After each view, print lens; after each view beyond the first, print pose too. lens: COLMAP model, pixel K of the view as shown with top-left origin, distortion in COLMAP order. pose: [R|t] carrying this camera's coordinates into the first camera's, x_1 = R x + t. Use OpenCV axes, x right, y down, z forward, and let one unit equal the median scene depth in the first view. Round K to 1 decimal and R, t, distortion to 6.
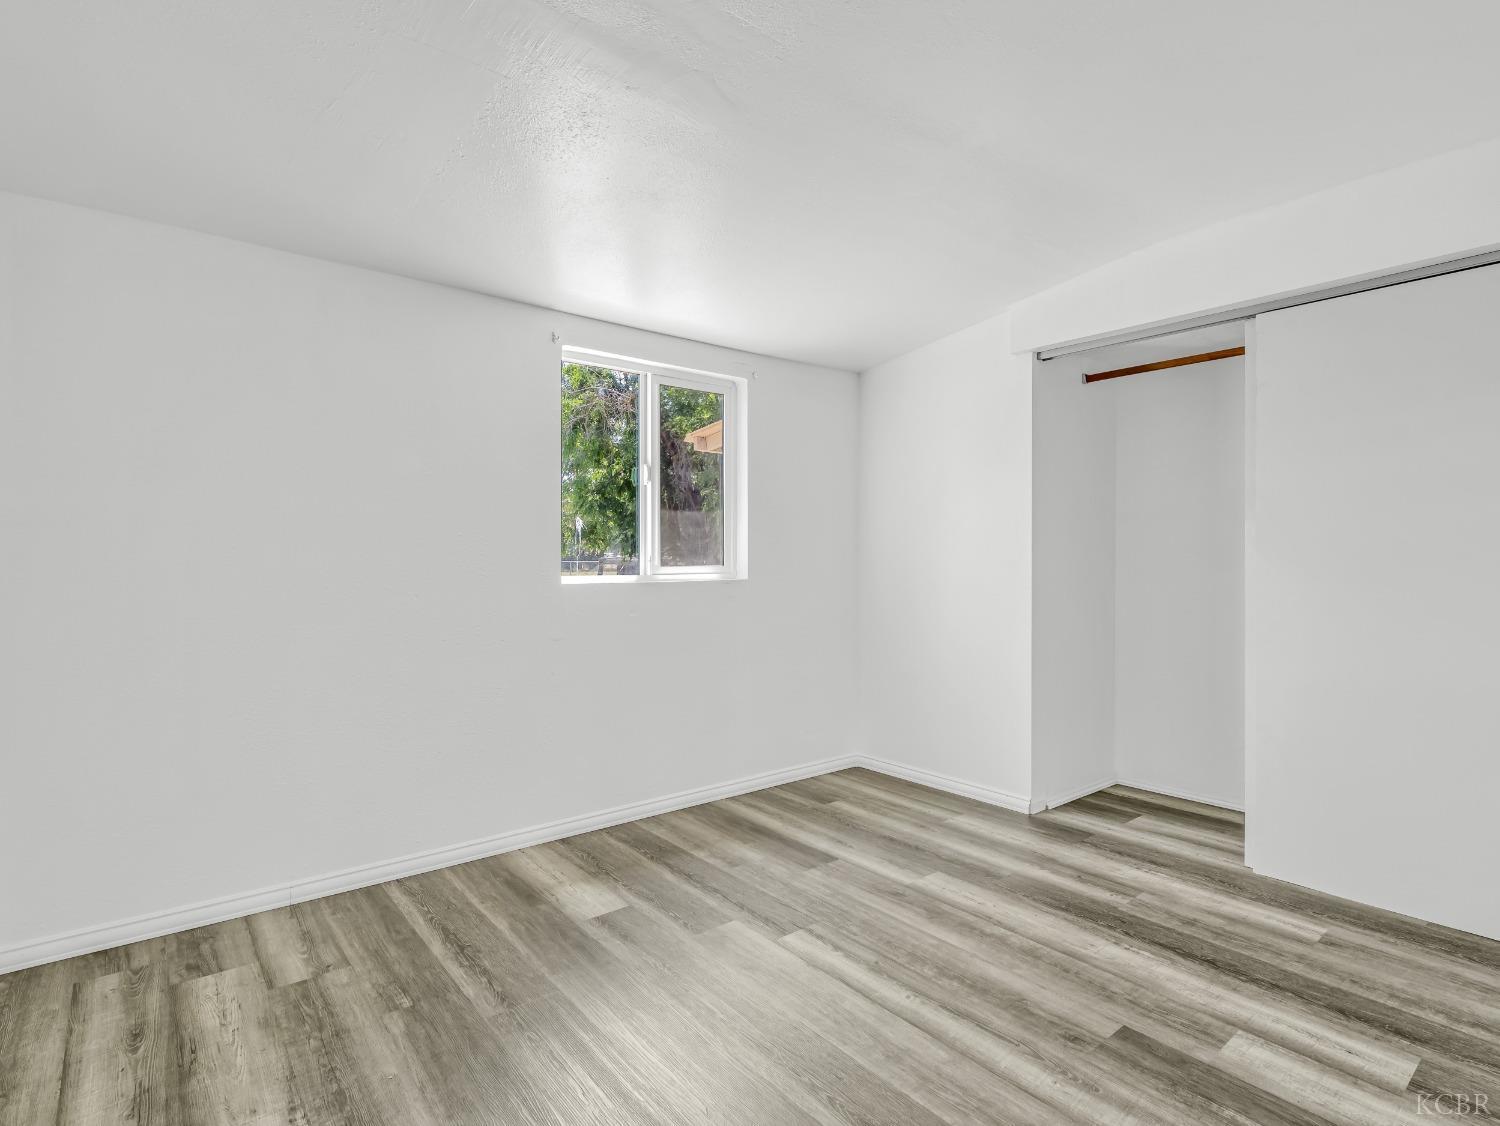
lens RADIAL K [[727.4, 0, 749.3], [0, 727.4, 561.3], [0, 0, 1]] dist [-0.016513, -0.000451]
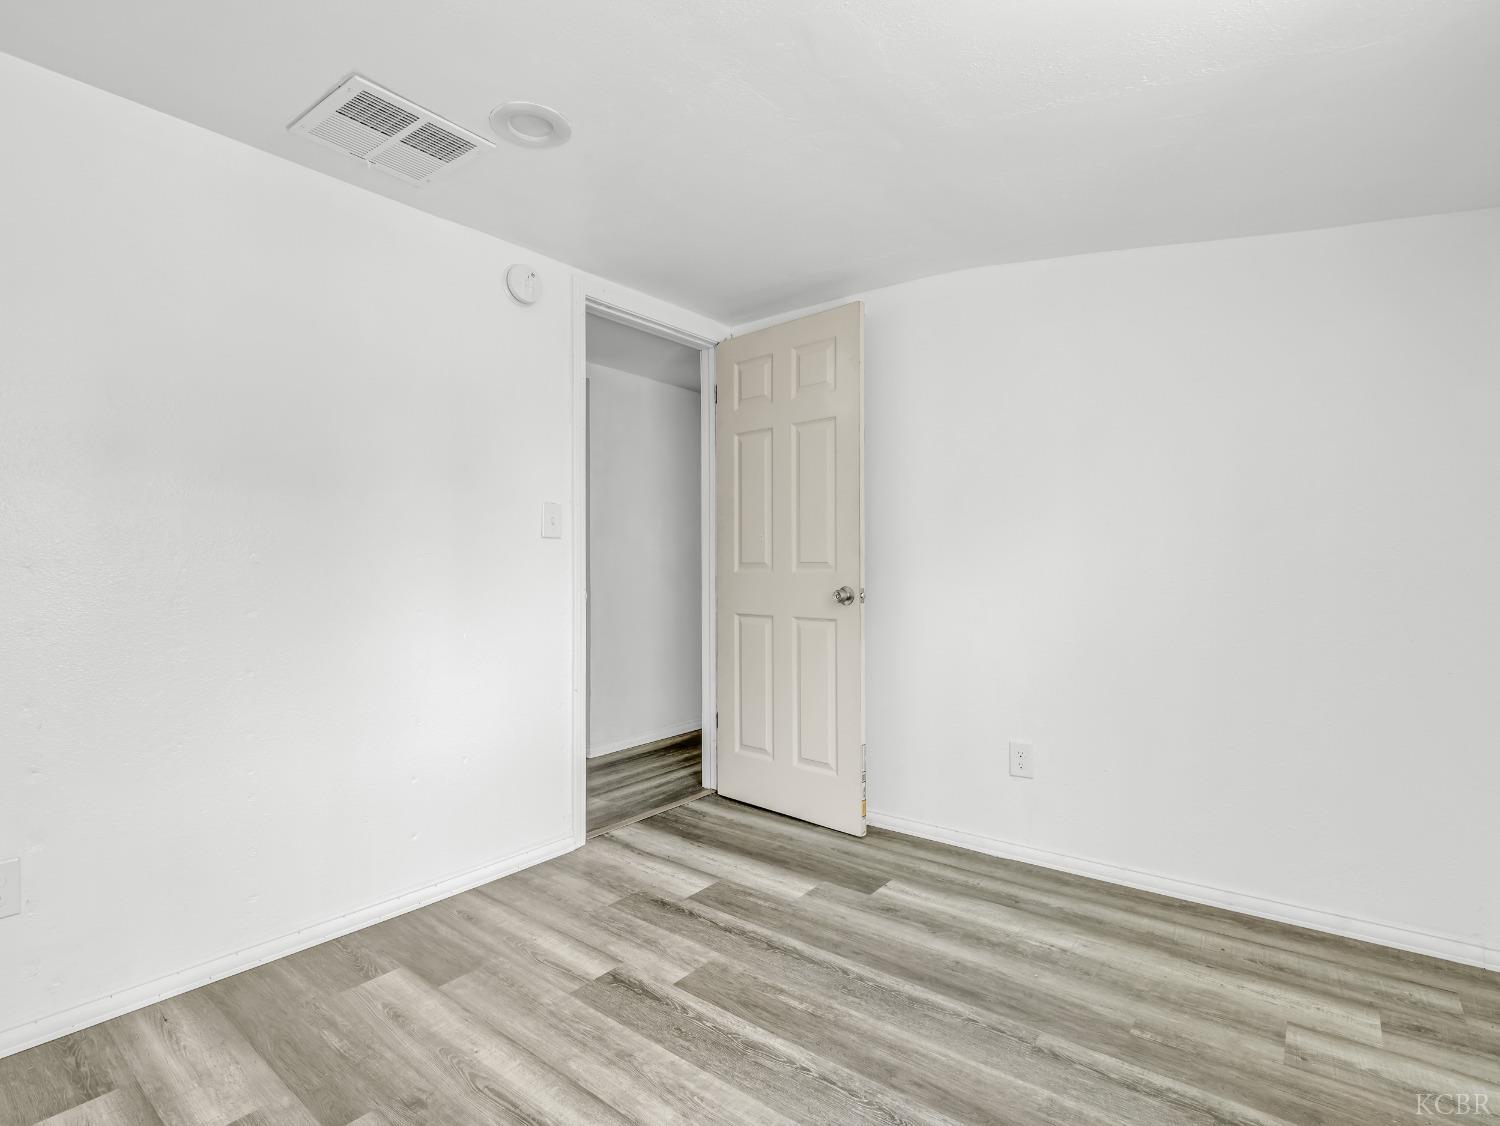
lens RADIAL K [[727.4, 0, 751.3], [0, 727.4, 561.8], [0, 0, 1]] dist [-0.016513, -0.000451]
pose [[-0.974152, 0.001059, -0.225891, 0.248186], [0.000080, 0.999991, 0.004345, -0.005186], [0.225893, 0.004214, -0.974143, 1.967459]]
